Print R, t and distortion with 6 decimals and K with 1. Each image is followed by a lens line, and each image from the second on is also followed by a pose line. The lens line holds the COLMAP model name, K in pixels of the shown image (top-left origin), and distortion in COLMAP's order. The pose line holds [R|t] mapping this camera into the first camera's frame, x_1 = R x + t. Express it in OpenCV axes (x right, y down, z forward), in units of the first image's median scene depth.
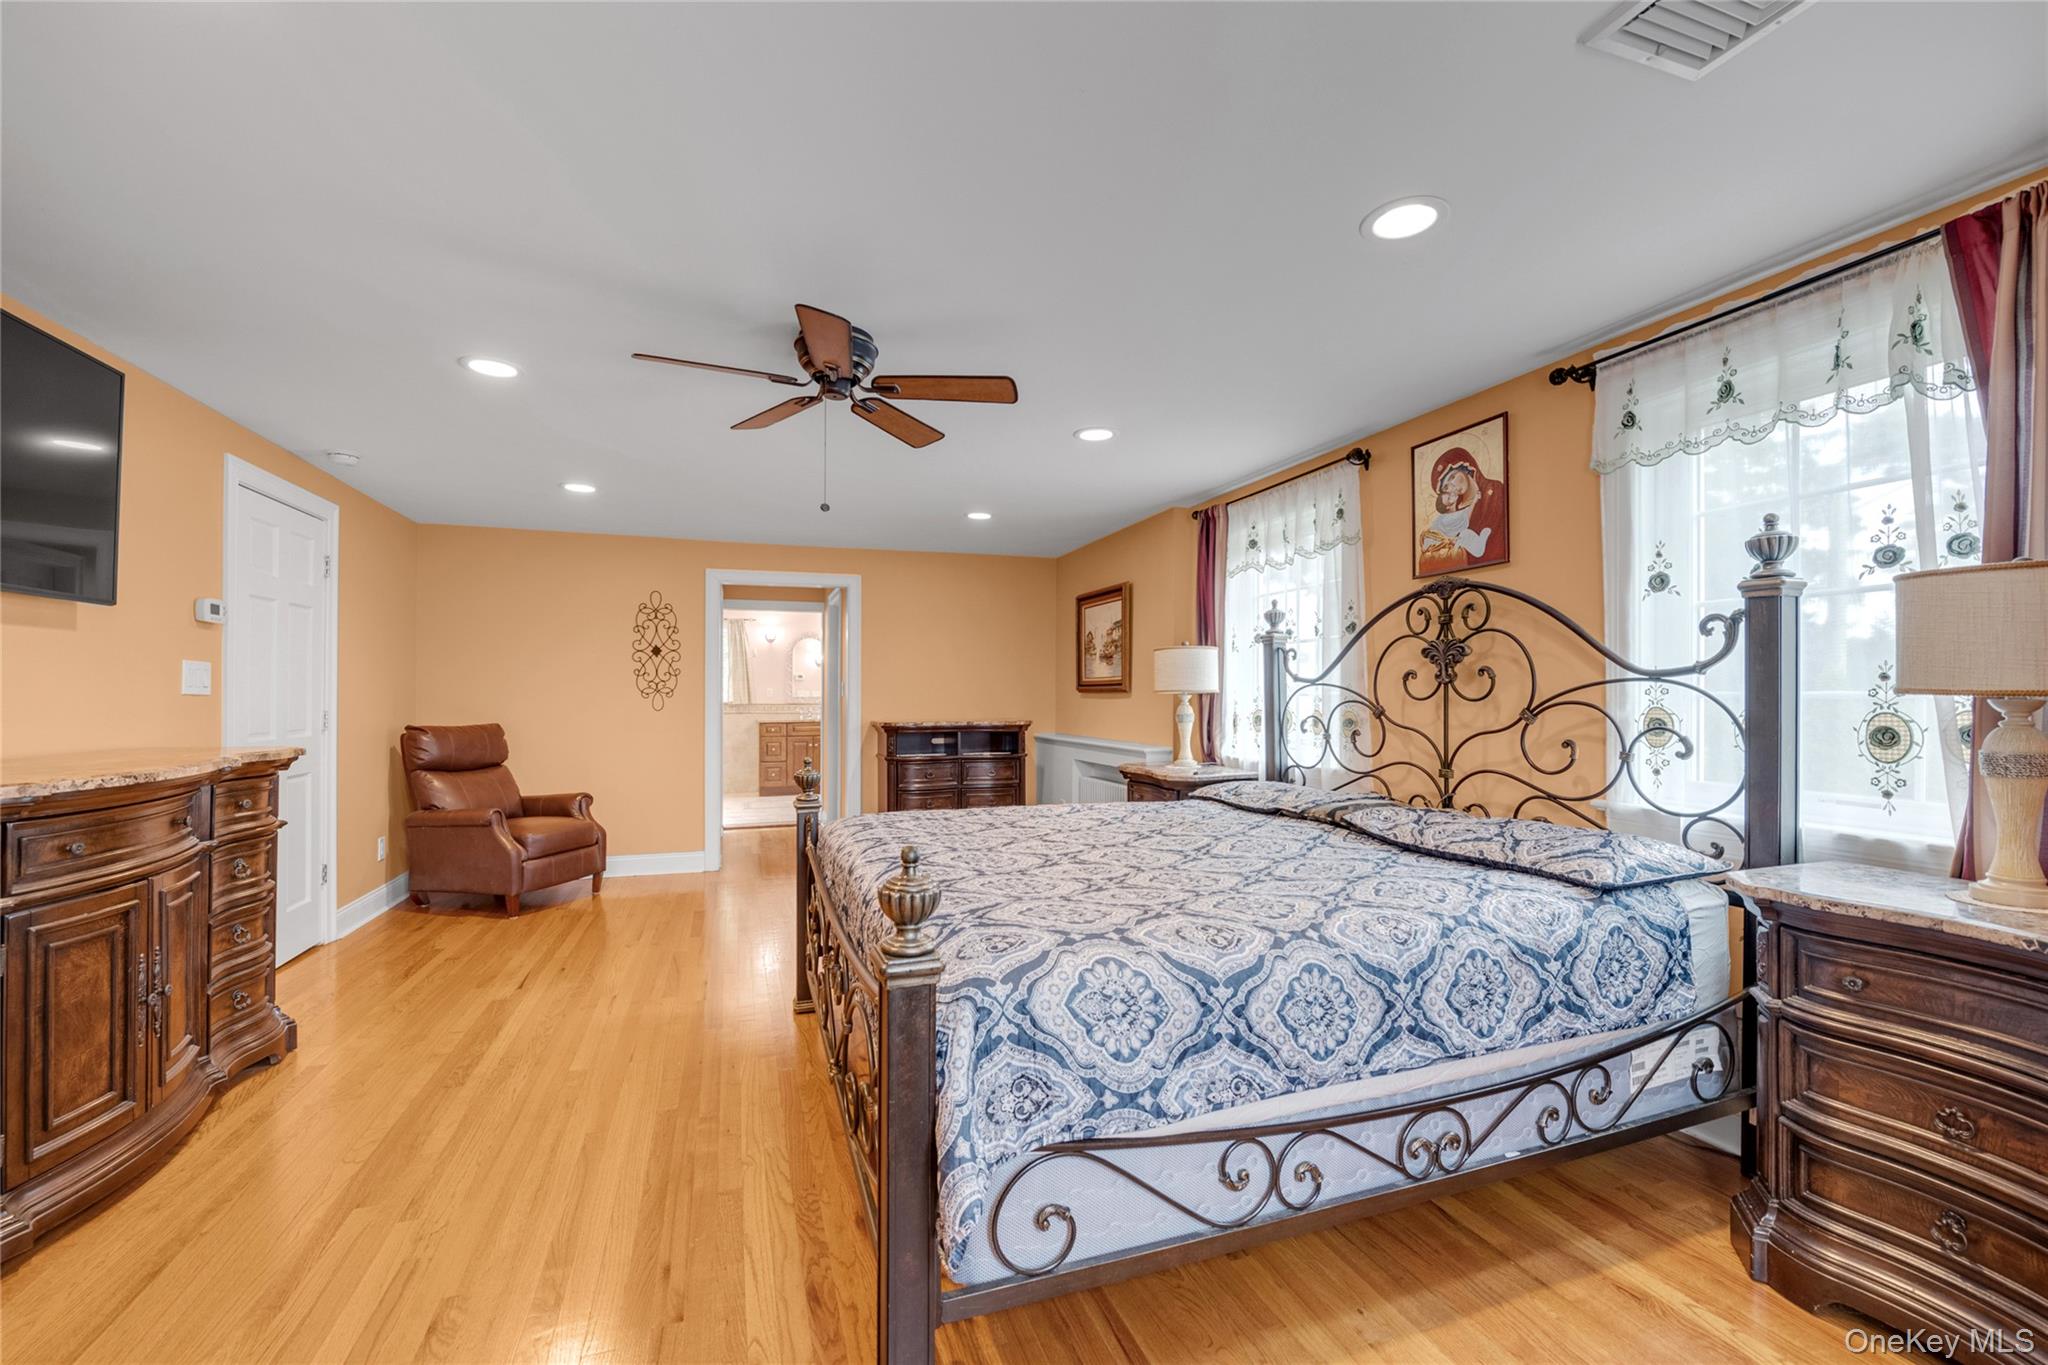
lens RADIAL K [[837.7, 0, 1029.5], [0, 837.7, 689.0], [0, 0, 1]] dist [0.000262, 0.000036]
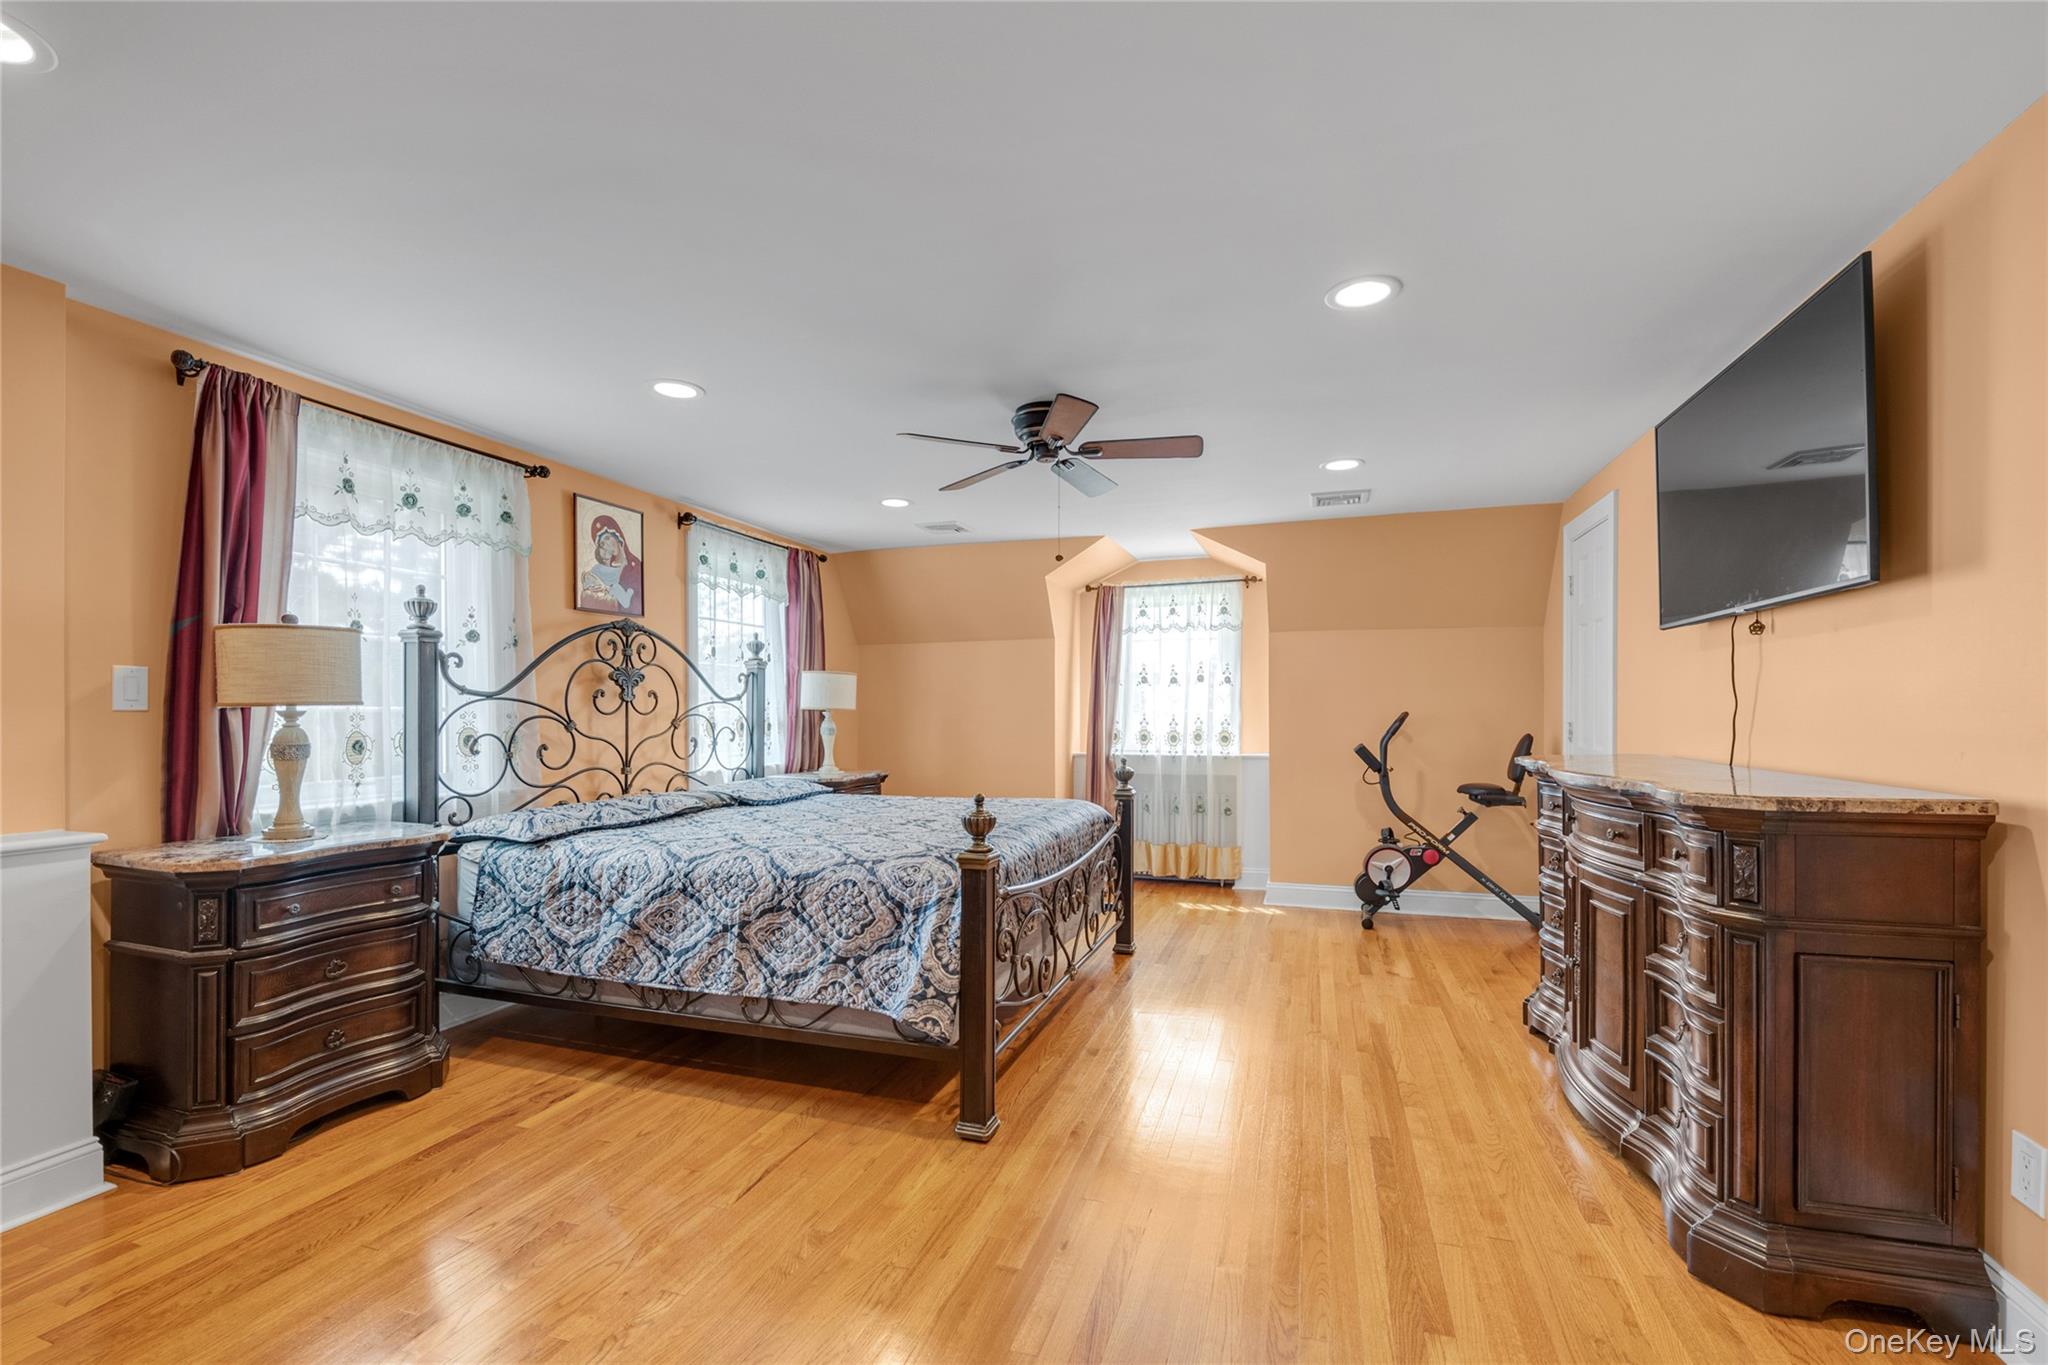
lens RADIAL K [[837.7, 0, 1029.2], [0, 837.7, 703.3], [0, 0, 1]] dist [0.000262, 0.000036]
pose [[-0.784222, 0.008244, 0.620426, -0.782452], [-0.002298, 0.999866, -0.016190, 0.015472], [-0.620476, -0.014122, -0.784098, 1.601048]]
